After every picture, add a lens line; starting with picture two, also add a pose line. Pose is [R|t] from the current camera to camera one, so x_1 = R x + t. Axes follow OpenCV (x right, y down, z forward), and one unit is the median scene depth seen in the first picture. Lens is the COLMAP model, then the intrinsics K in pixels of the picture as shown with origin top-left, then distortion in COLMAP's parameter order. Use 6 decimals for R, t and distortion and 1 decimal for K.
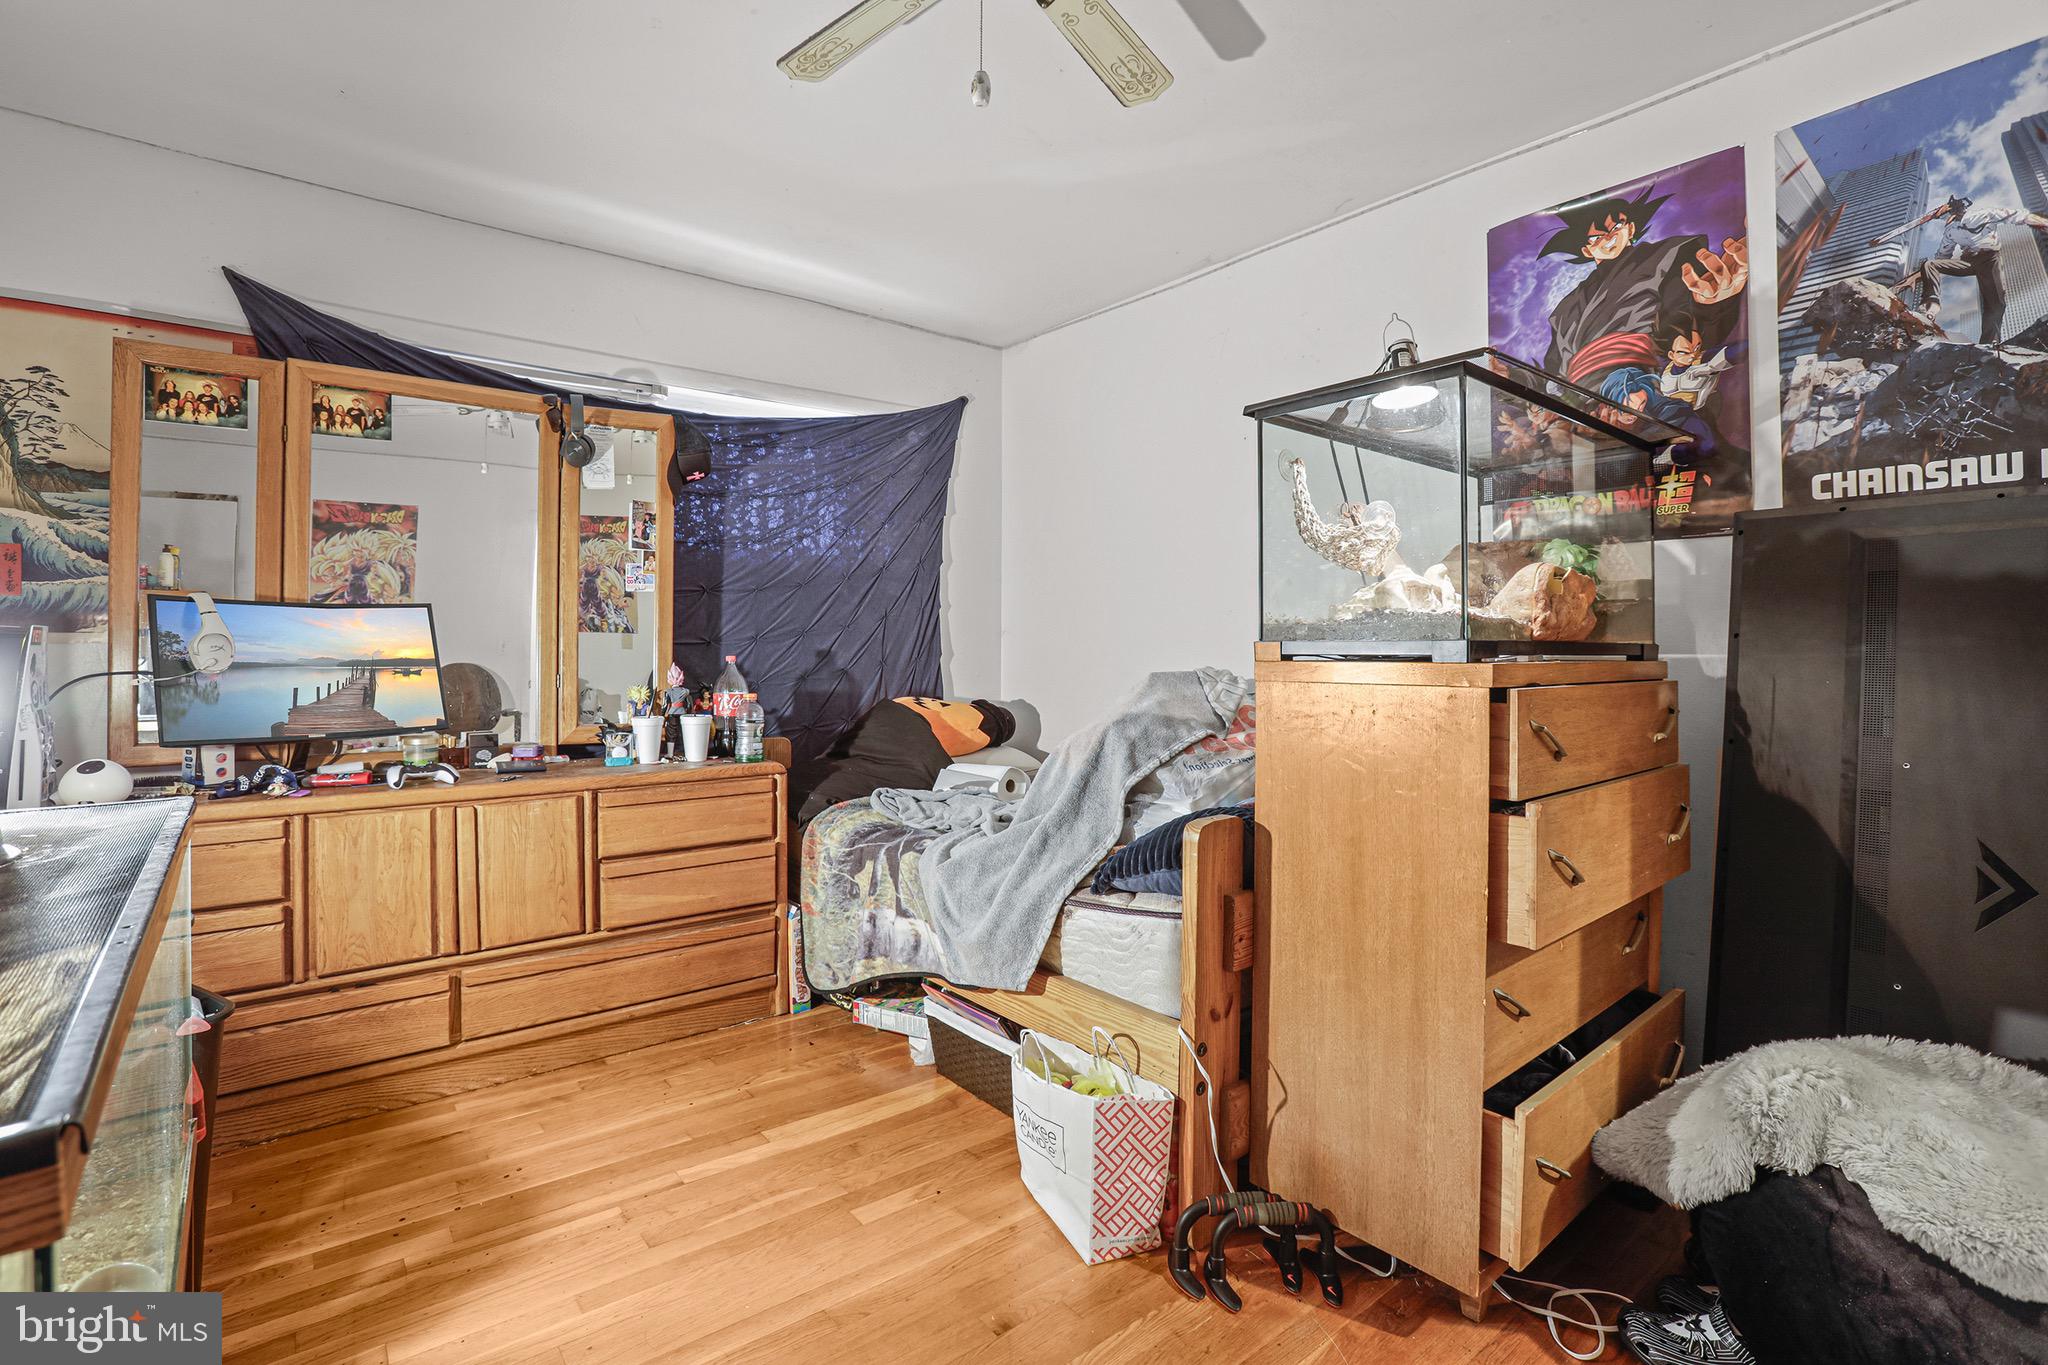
lens RADIAL K [[931.9, 0, 1012.8], [0, 931.9, 662.9], [0, 0, 1]] dist [-0.077648, 0.032652]
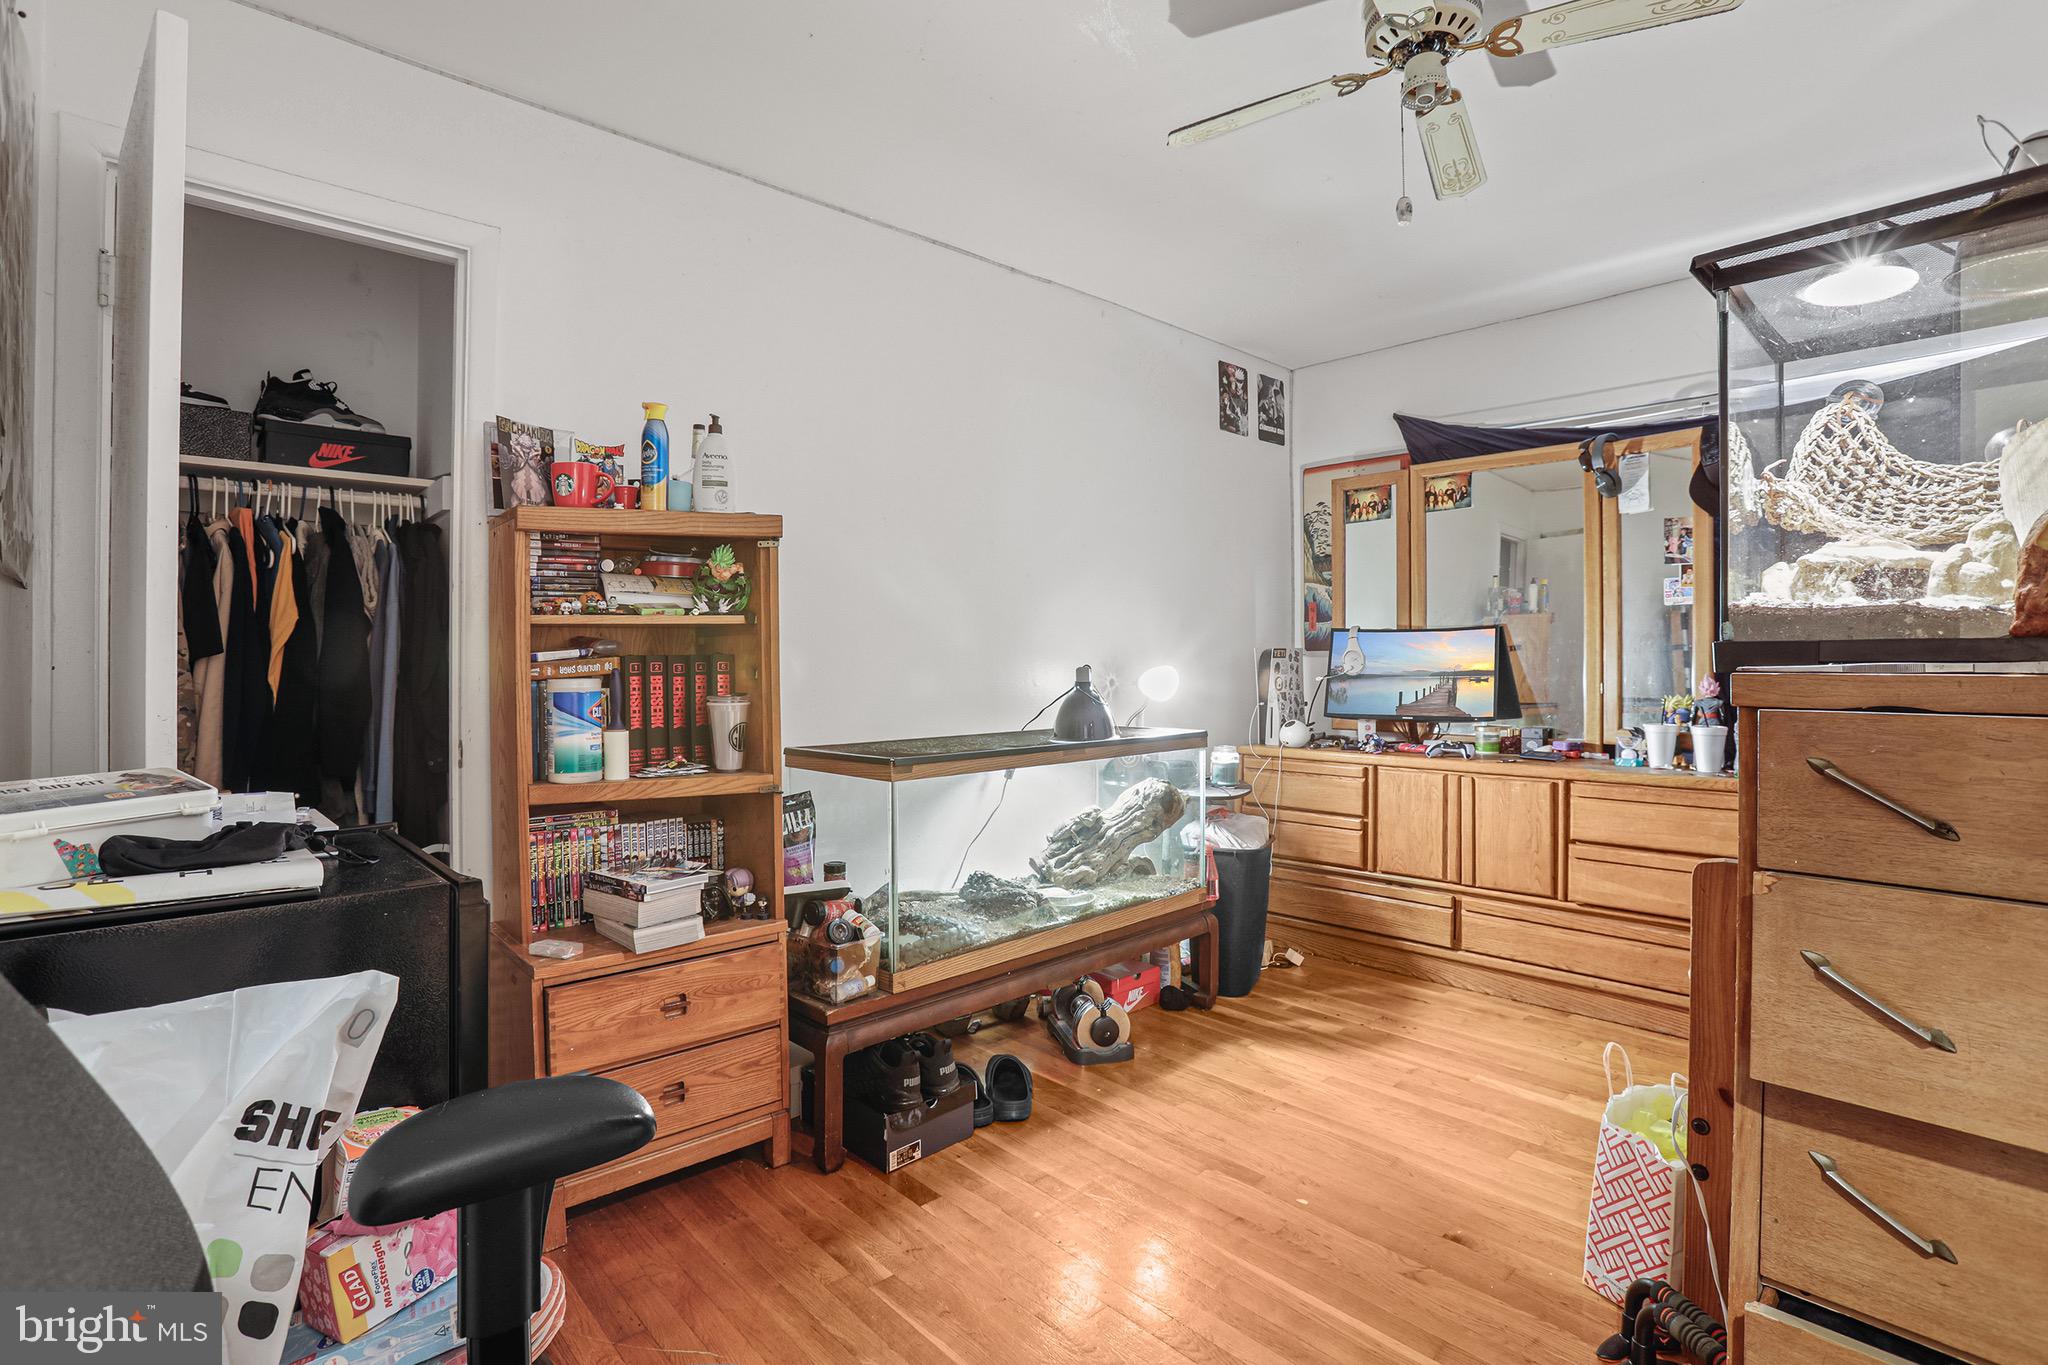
lens RADIAL K [[931.9, 0, 1012.8], [0, 931.9, 662.9], [0, 0, 1]] dist [-0.077648, 0.032652]
pose [[0.101655, 0.004589, -0.994809, 0.674163], [-0.012595, 0.999915, 0.003326, -0.006207], [0.994740, 0.012192, 0.101704, 0.184827]]
